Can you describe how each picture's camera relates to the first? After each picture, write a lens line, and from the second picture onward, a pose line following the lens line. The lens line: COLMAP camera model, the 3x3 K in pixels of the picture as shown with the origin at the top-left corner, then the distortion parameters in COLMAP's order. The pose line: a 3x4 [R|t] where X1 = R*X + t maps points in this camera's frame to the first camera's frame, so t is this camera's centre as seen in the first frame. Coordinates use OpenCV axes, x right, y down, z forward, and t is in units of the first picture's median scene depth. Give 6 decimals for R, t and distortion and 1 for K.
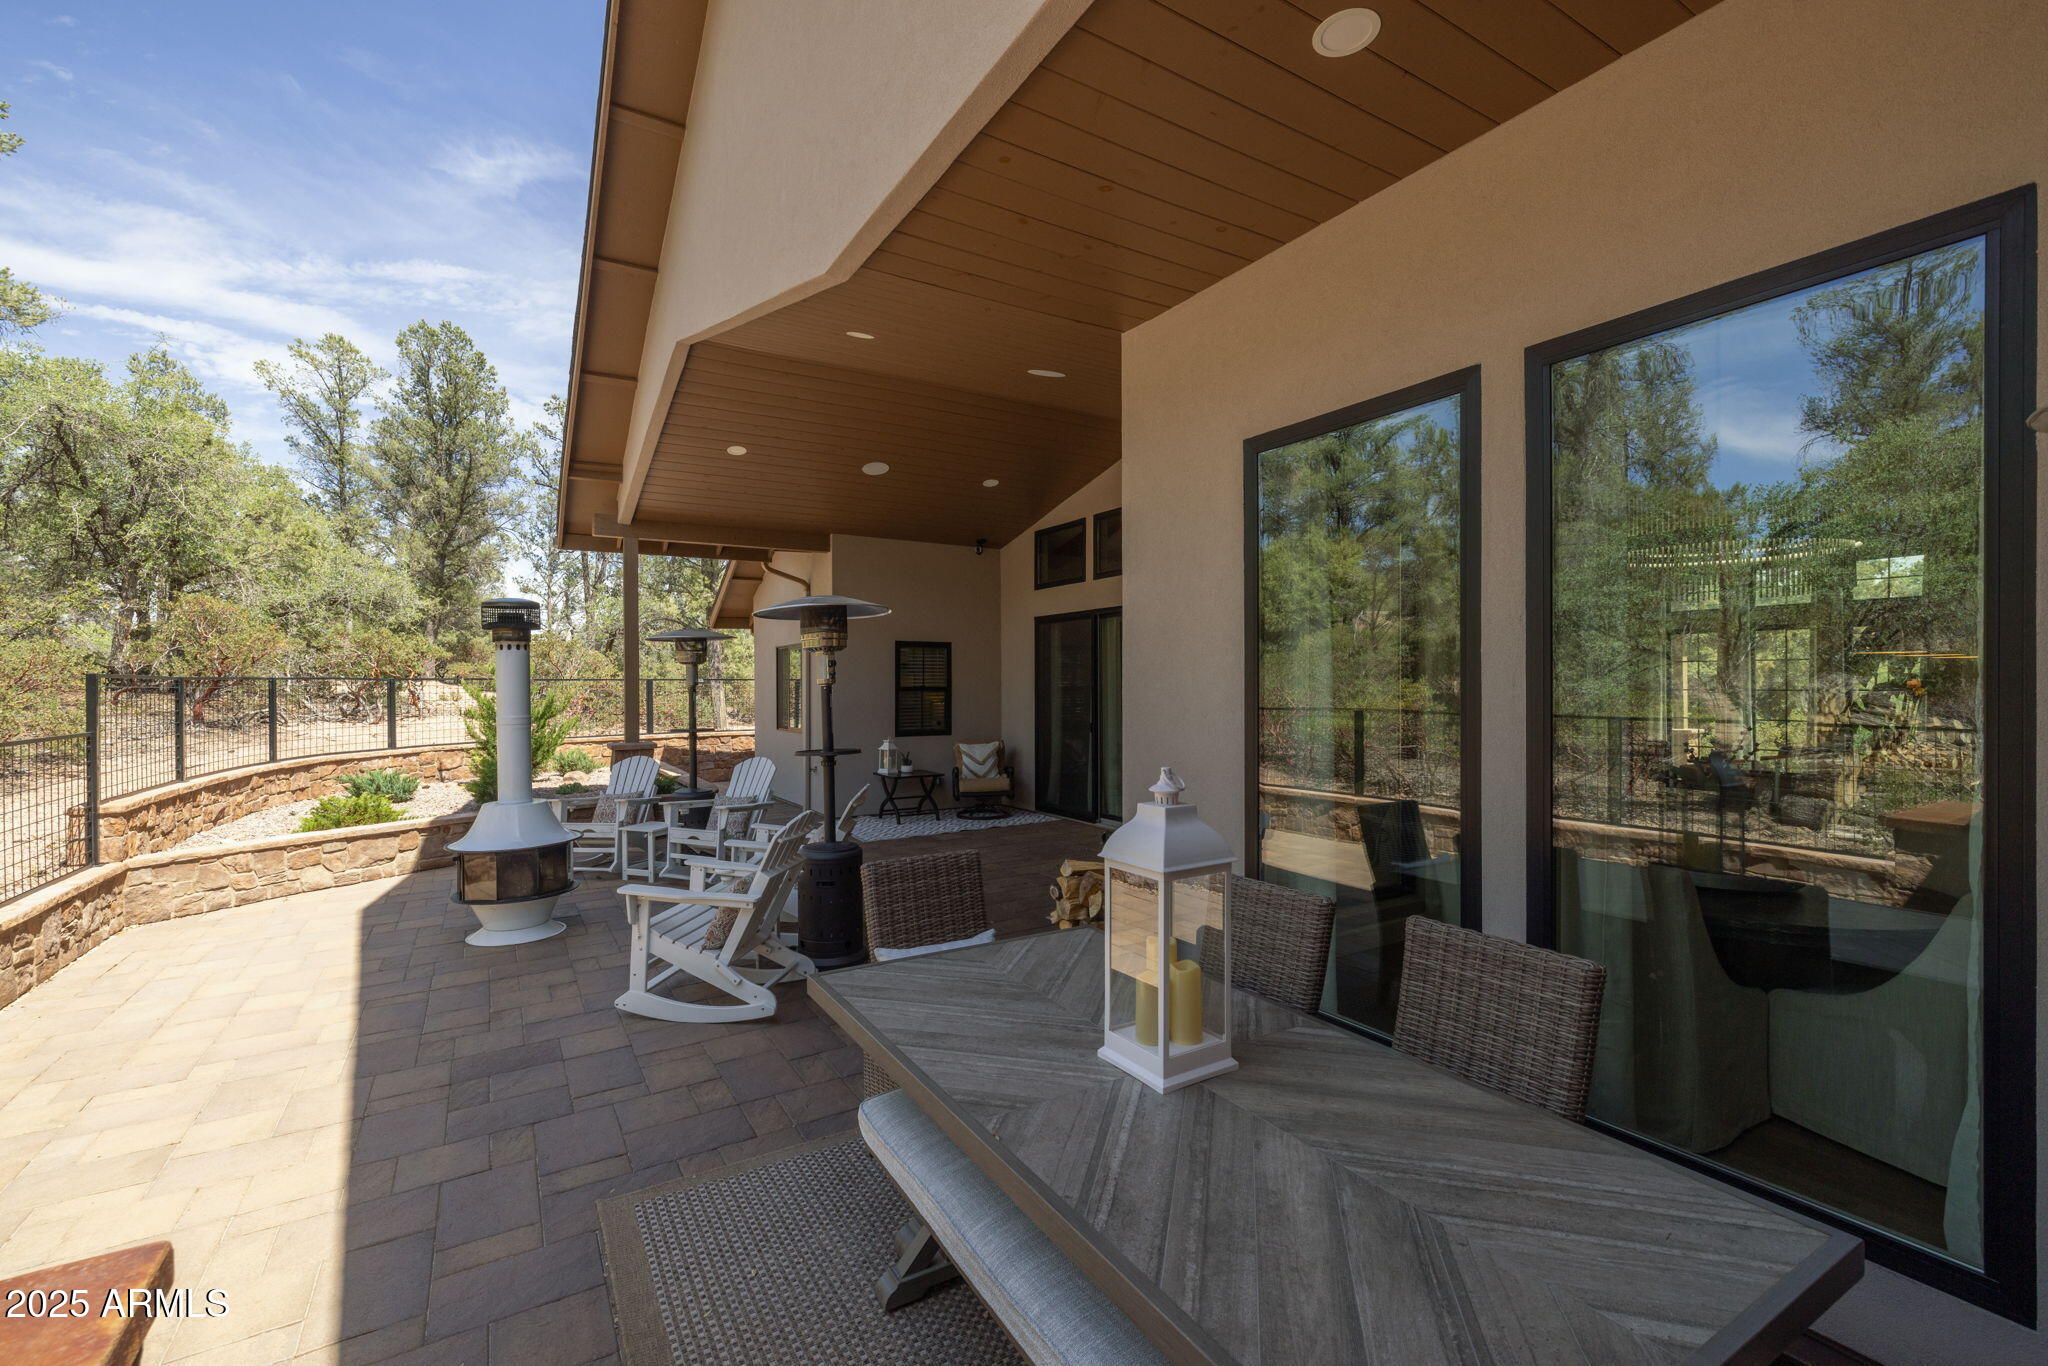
lens RADIAL K [[863.1, 0, 988.1], [0, 863.1, 696.7], [0, 0, 1]] dist [0.000467, 0.000709]
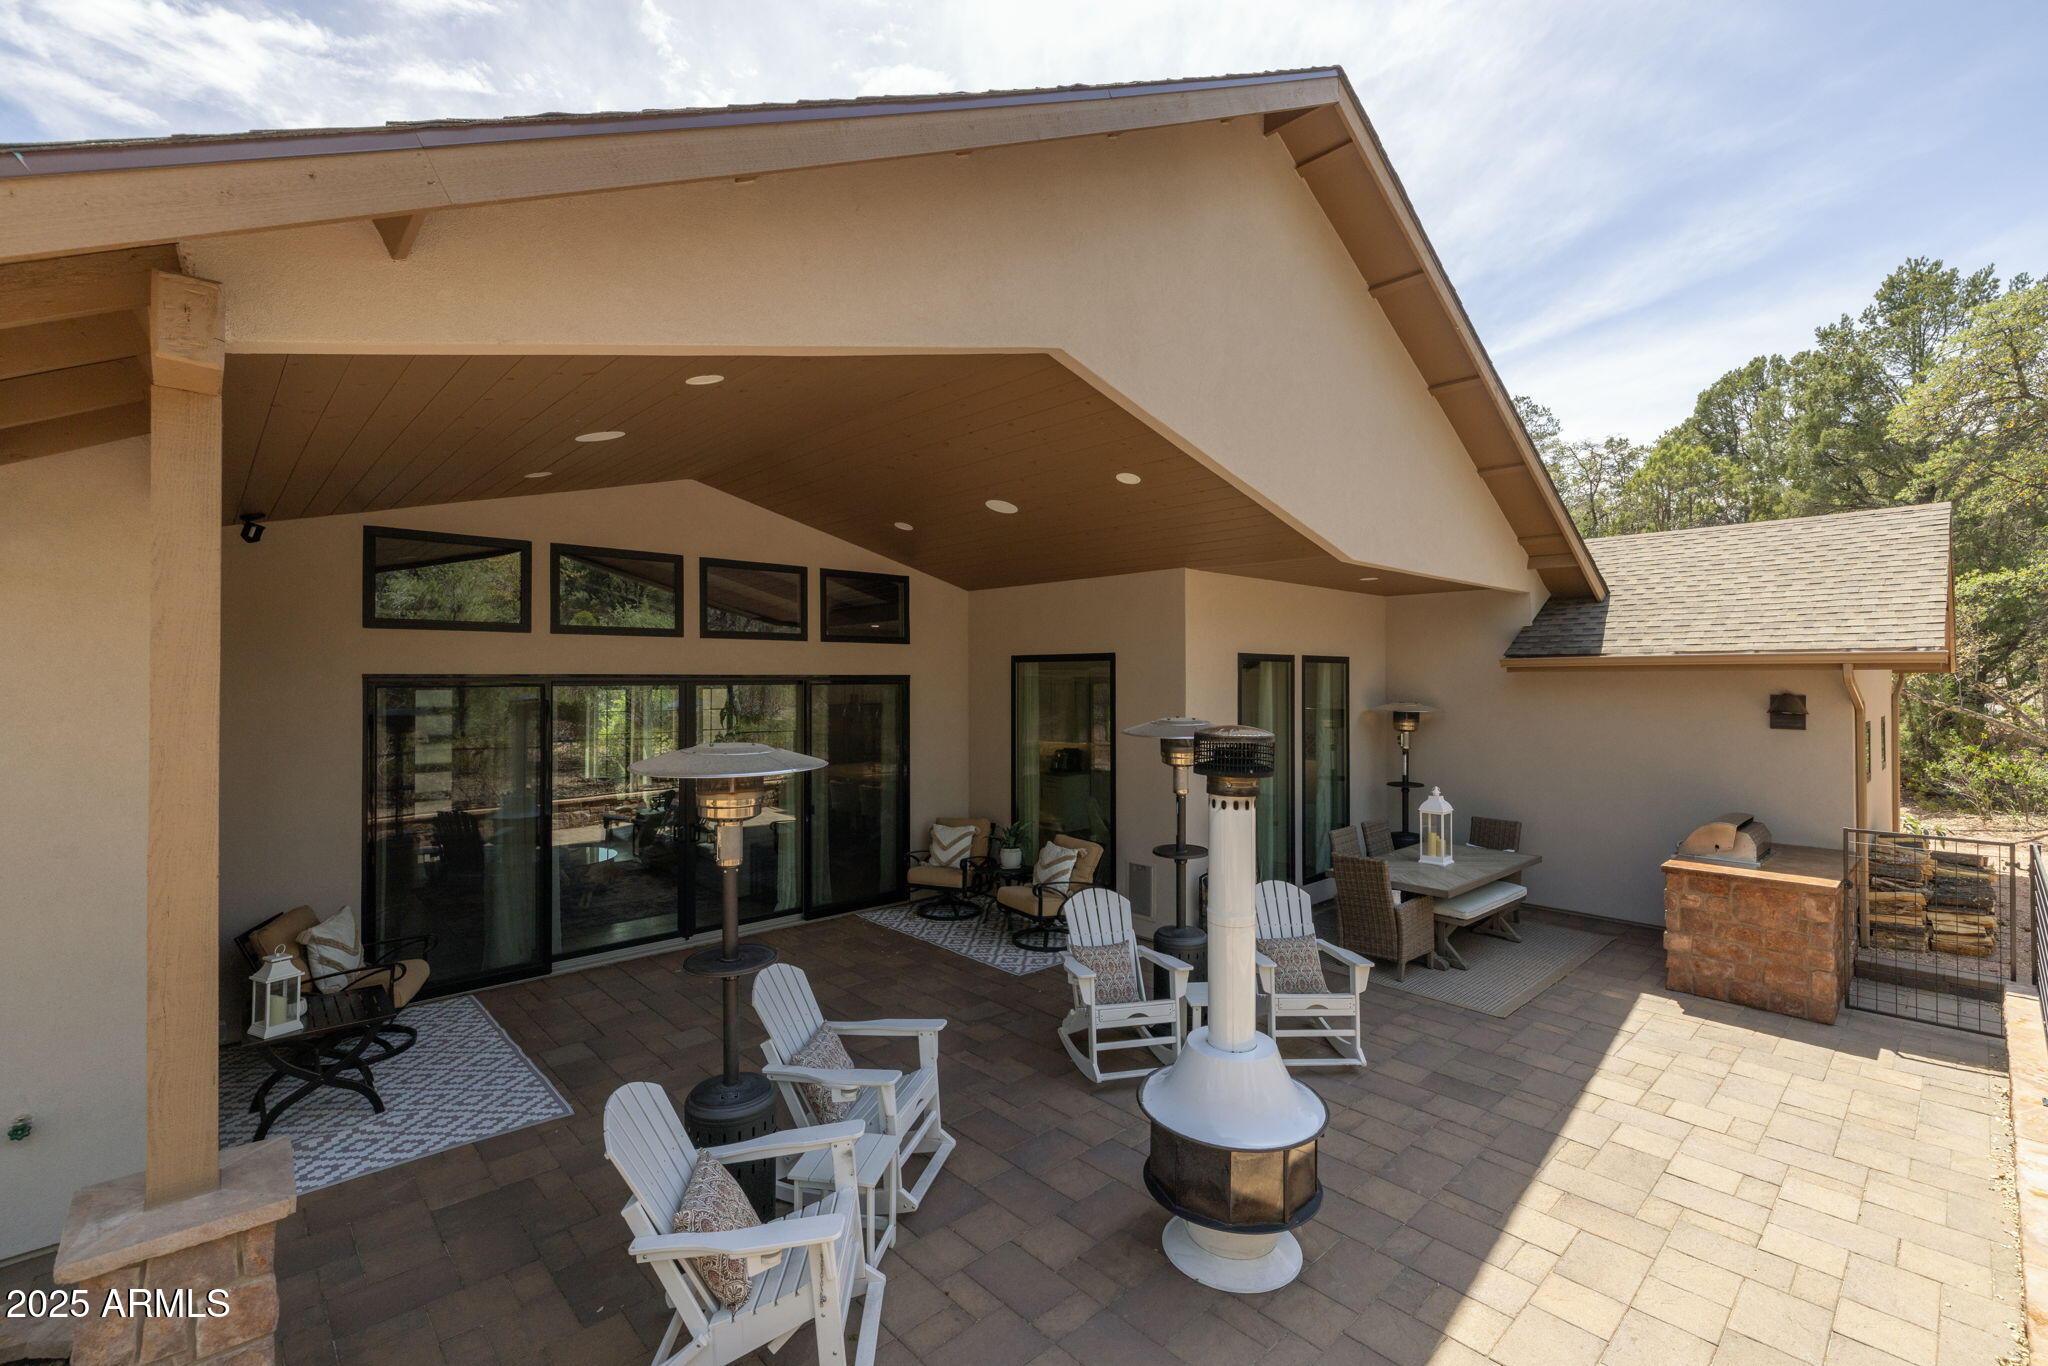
lens RADIAL K [[863.1, 0, 1064.6], [0, 863.1, 666.0], [0, 0, 1]] dist [0.000467, 0.000709]
pose [[-0.232187, 0.019248, 0.972481, -0.646840], [0.013404, 0.999773, -0.016588, -0.085327], [-0.972579, 0.009183, -0.232393, 0.710118]]
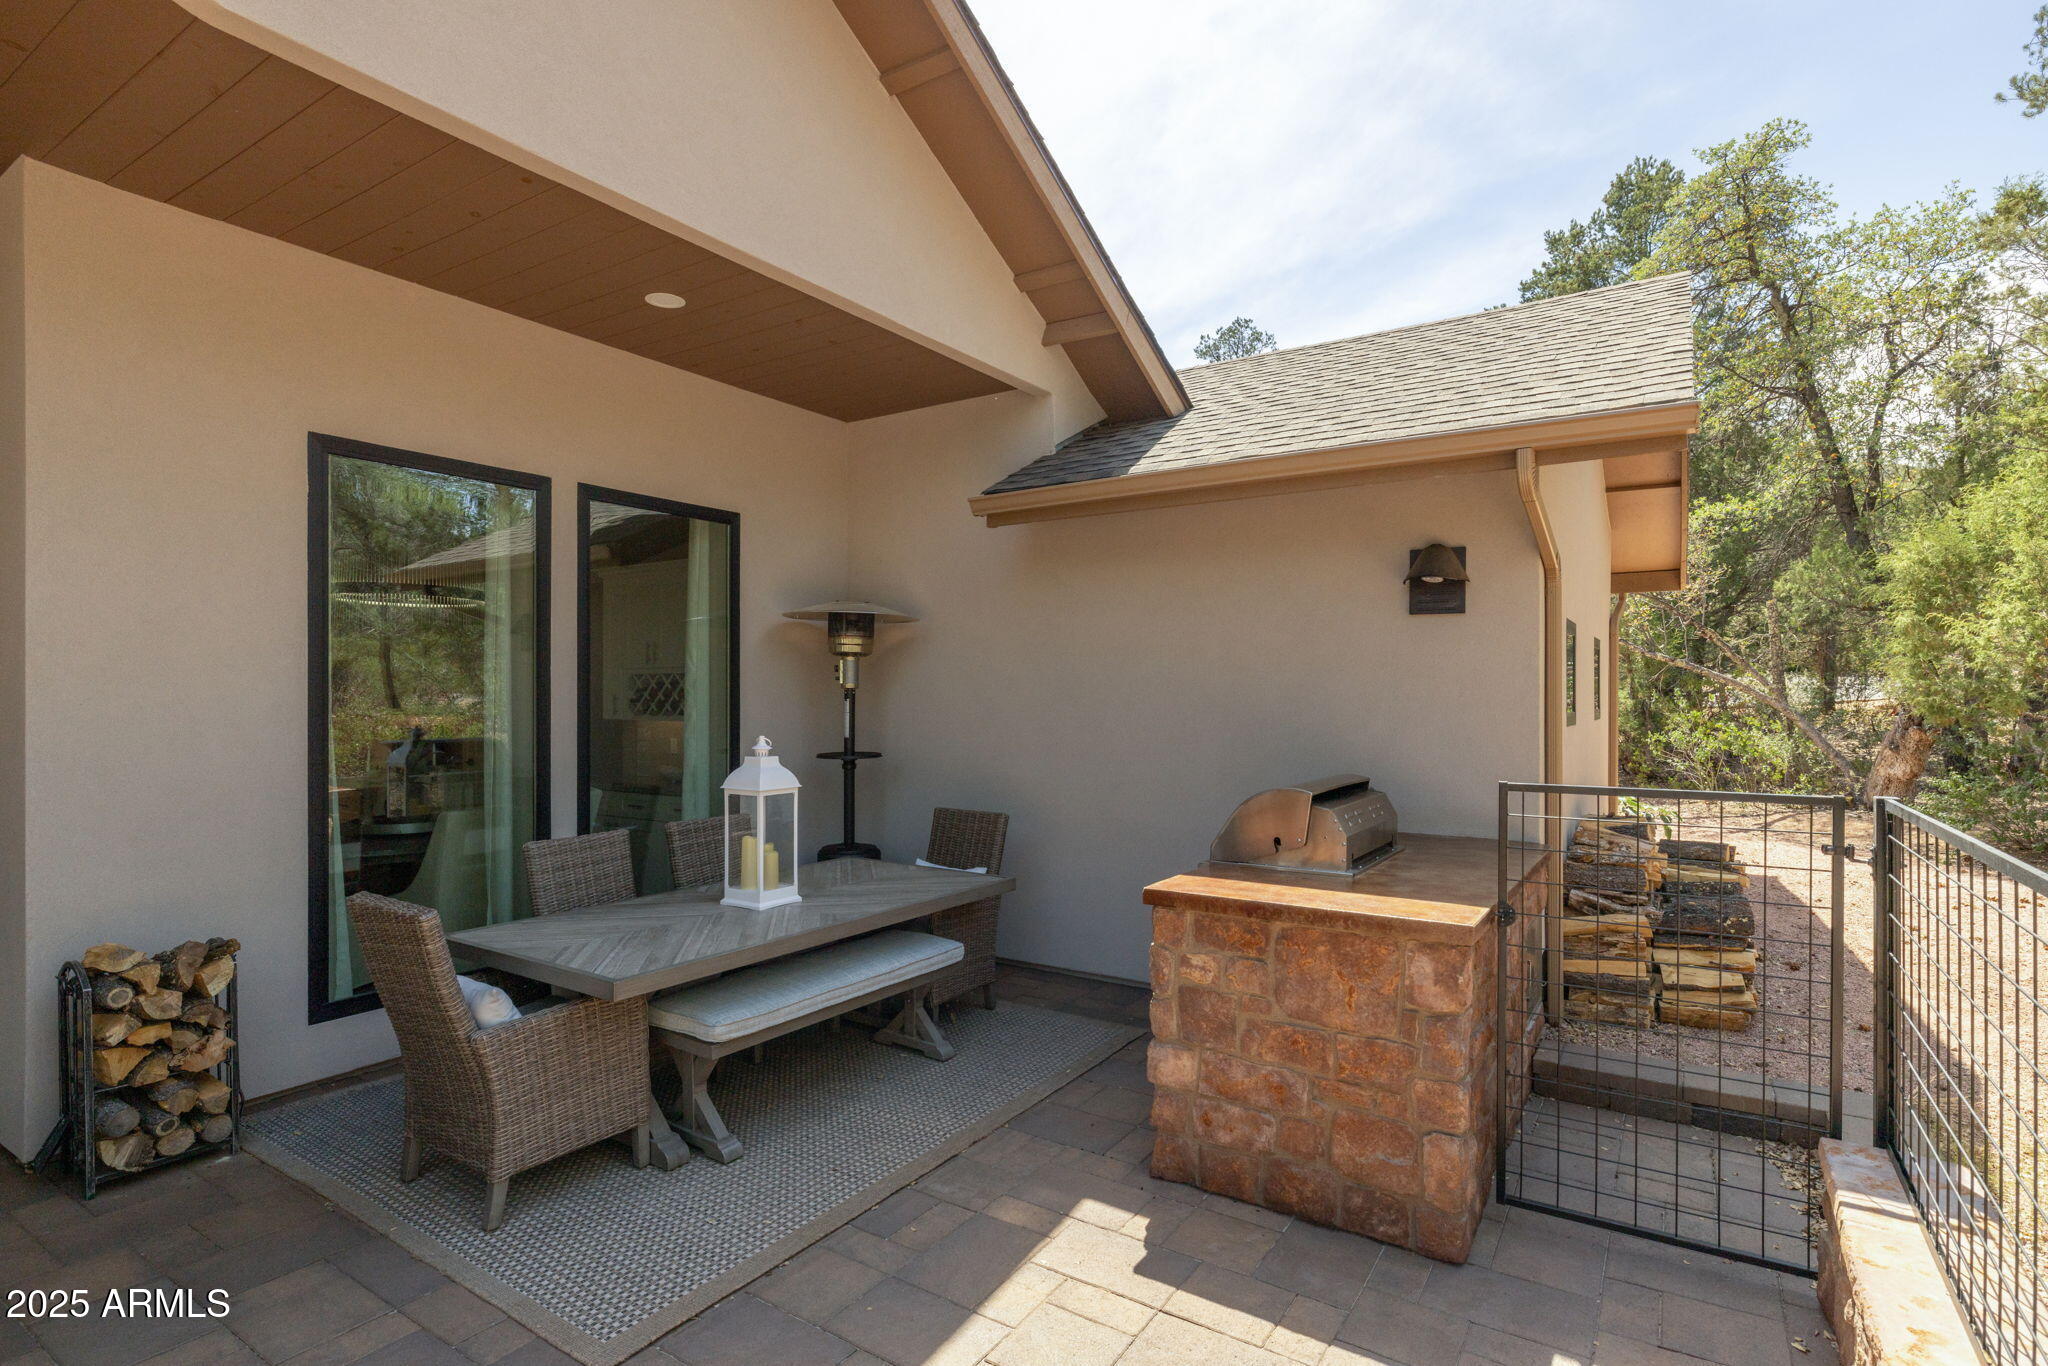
lens RADIAL K [[1012.6, 0, 1021.1], [0, 1012.6, 689.8], [0, 0, 1]] dist [-0.000778, -0.000017]
pose [[-0.449132, 0.001214, 0.893465, -0.365106], [0.014039, 0.999885, 0.005698, 0.000964], [-0.893355, 0.015103, -0.449097, 0.265411]]
